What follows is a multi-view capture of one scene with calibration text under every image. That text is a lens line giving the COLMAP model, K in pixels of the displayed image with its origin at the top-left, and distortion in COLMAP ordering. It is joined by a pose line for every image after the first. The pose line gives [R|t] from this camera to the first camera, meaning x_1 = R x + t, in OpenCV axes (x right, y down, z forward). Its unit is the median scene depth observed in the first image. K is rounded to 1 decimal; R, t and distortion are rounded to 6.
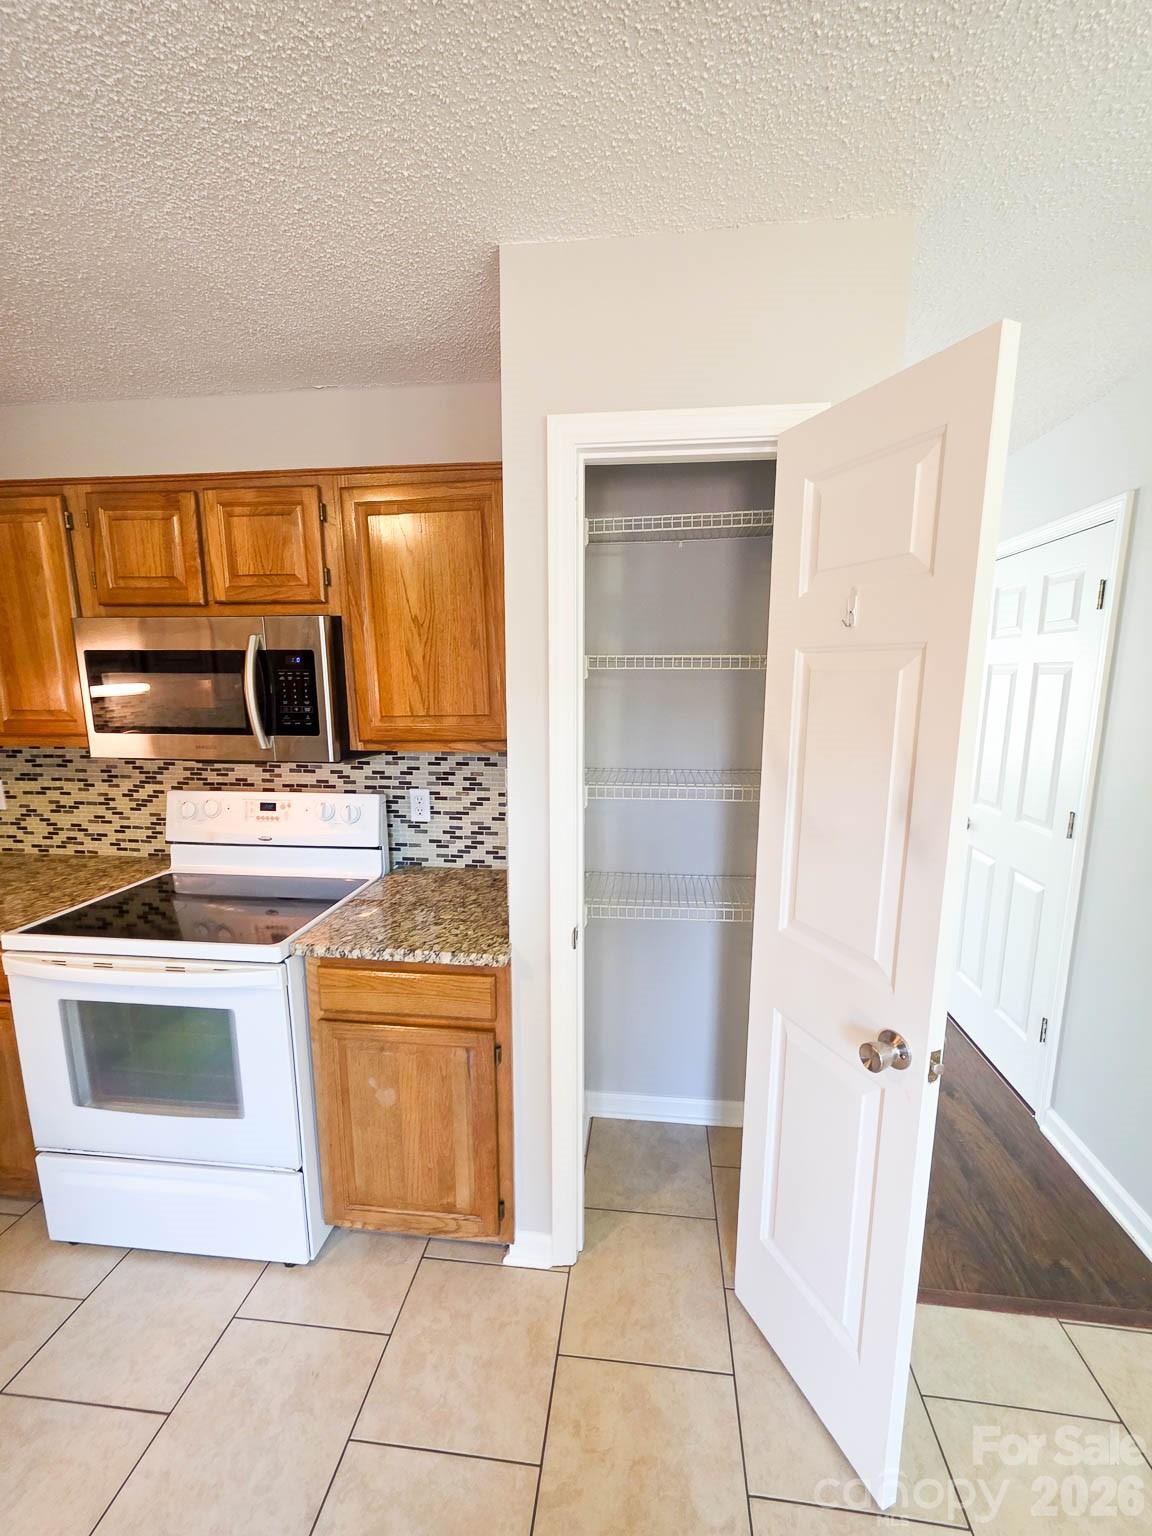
lens RADIAL K [[609.8, 0, 592.3], [0, 609.8, 775.8], [0, 0, 1]] dist [0.001122, -0.000242]
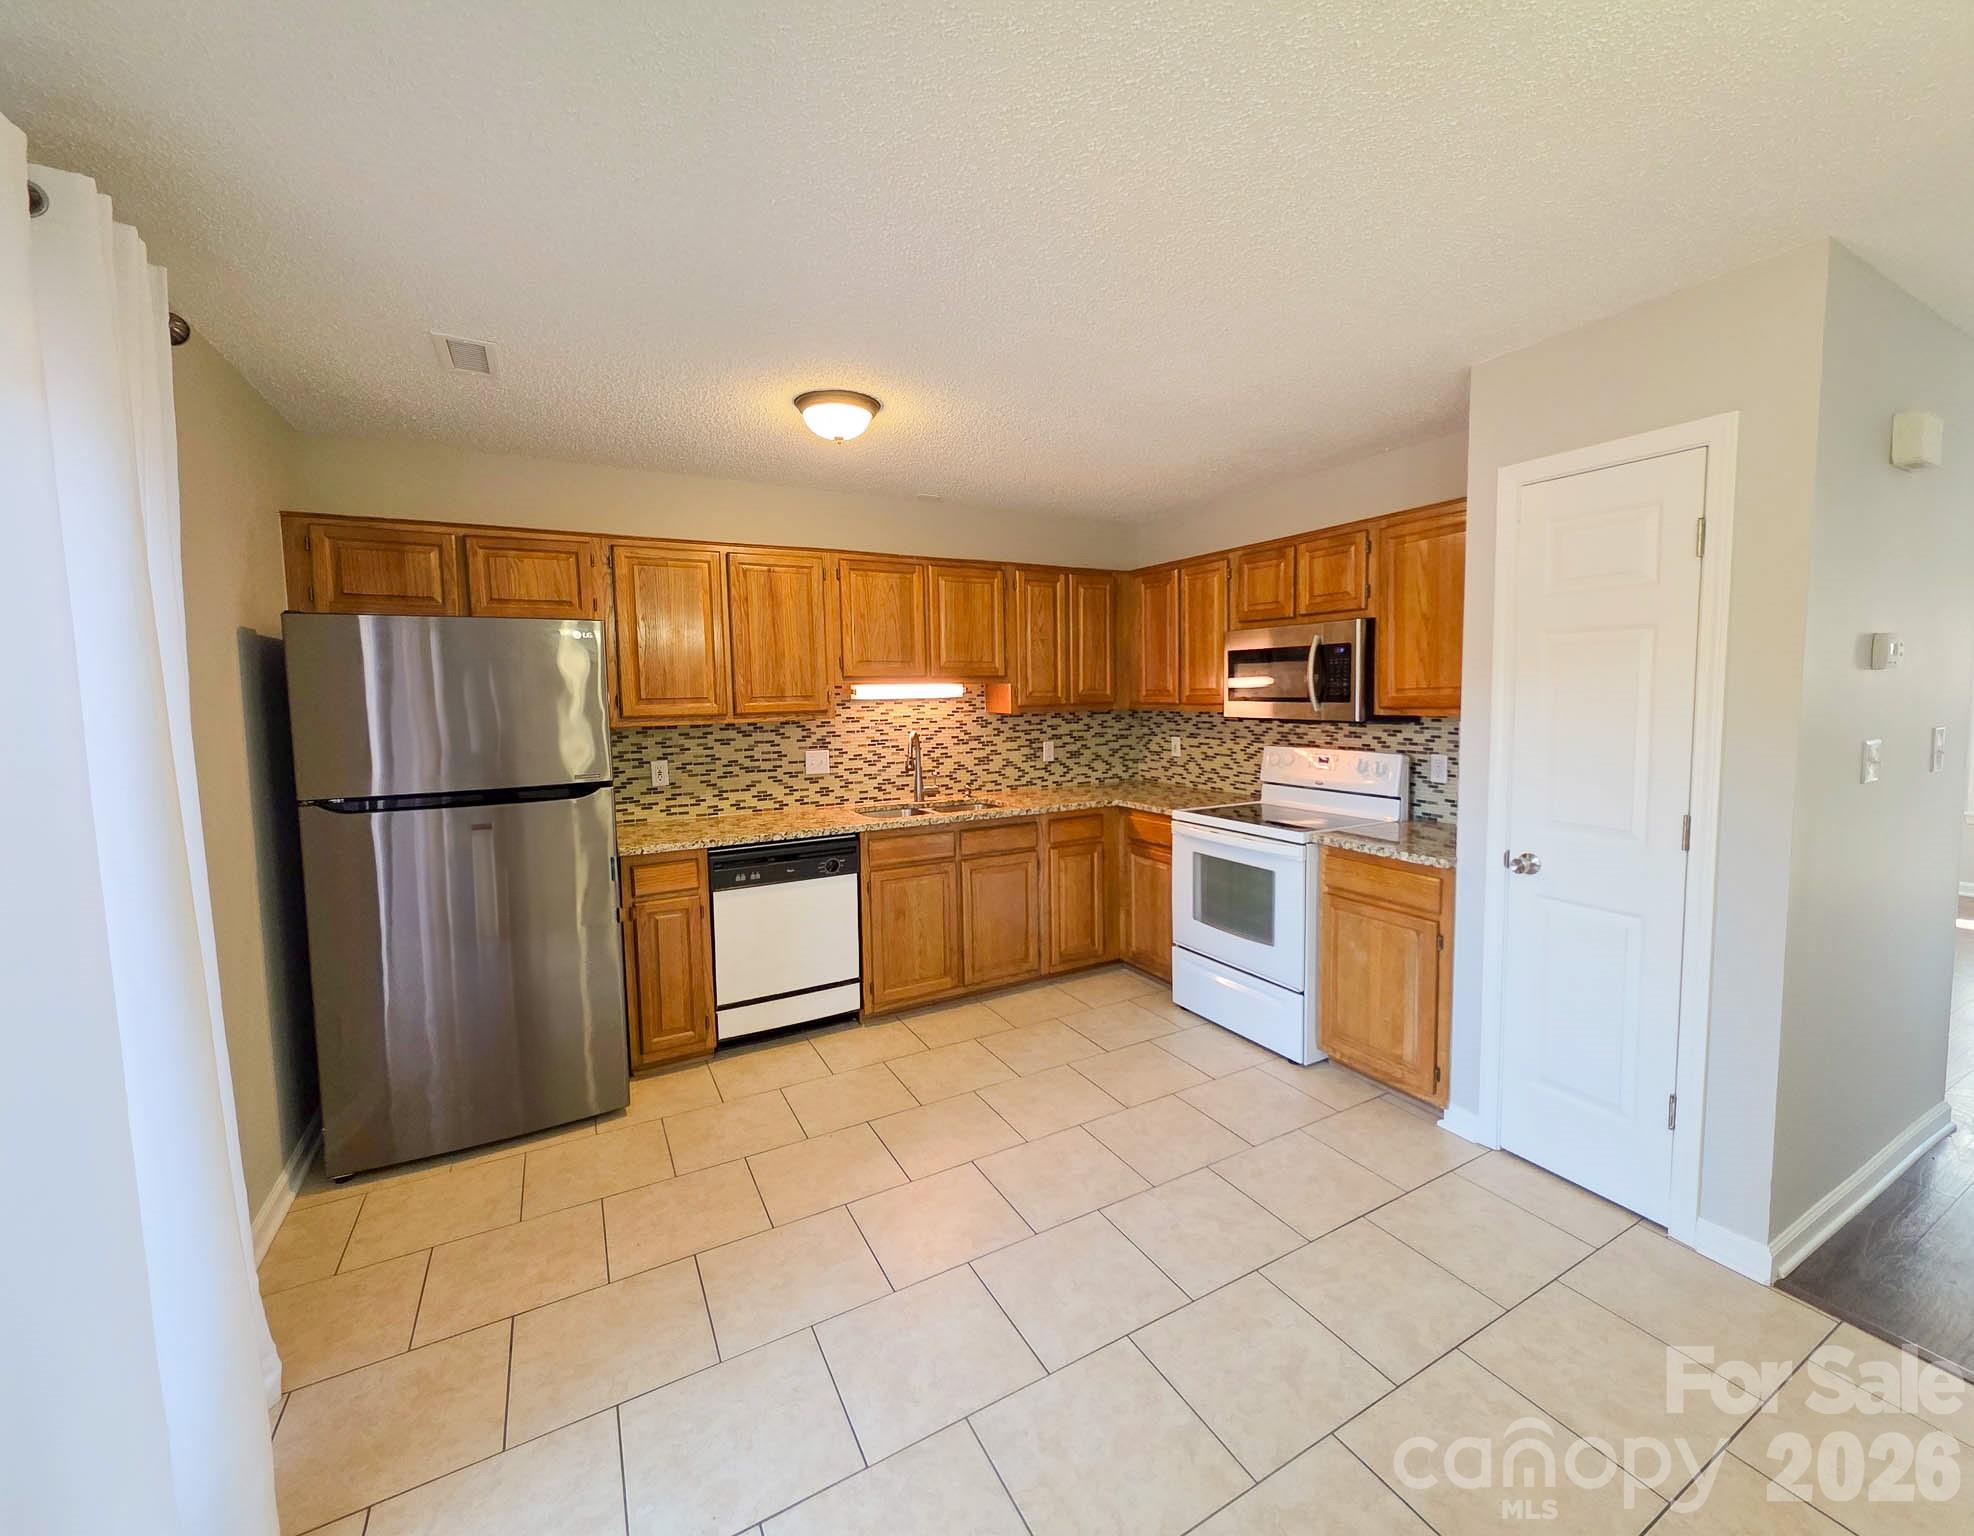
lens RADIAL K [[818.5, 0, 1031.6], [0, 818.5, 752.0], [0, 0, 1]] dist [-0.002344, -0.000048]
pose [[0.589176, 0.052451, -0.806300, 0.630796], [-0.113166, 0.993412, -0.018069, 0.160889], [0.800041, 0.101891, 0.591230, -0.680095]]
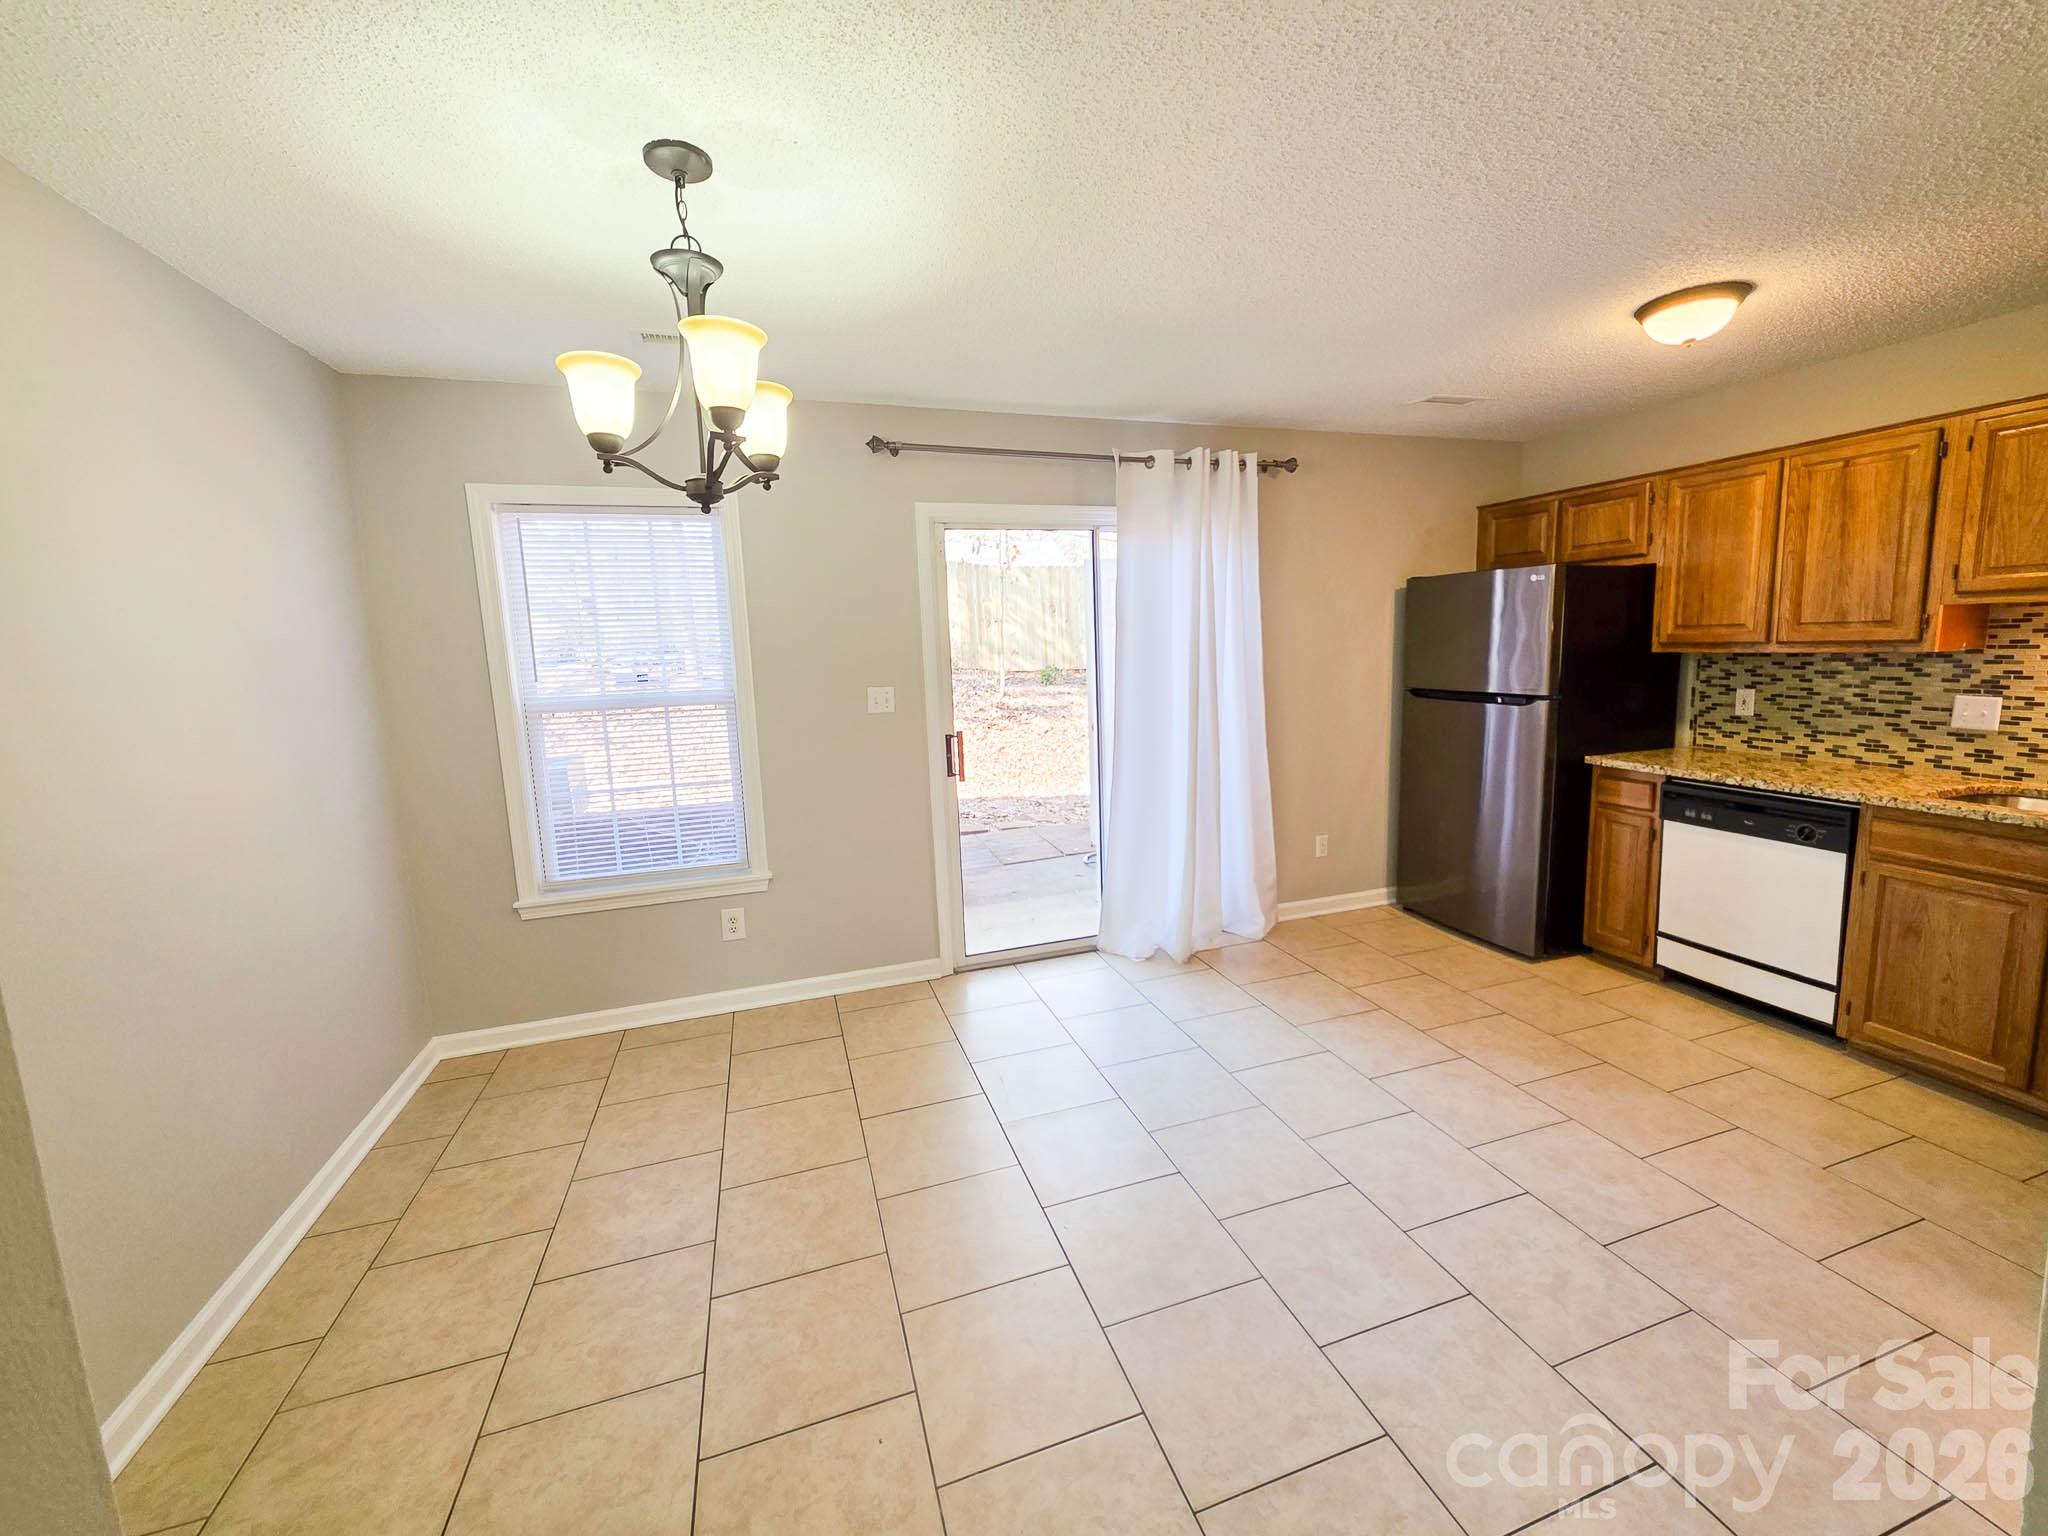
lens RADIAL K [[821.7, 0, 1048.0], [0, 821.7, 754.2], [0, 0, 1]] dist [0.001093, 0.000629]
pose [[-0.906355, 0.085263, -0.413826, 0.779159], [-0.038414, 0.958743, 0.281668, -0.095070], [0.420768, 0.271188, -0.865686, 0.859712]]
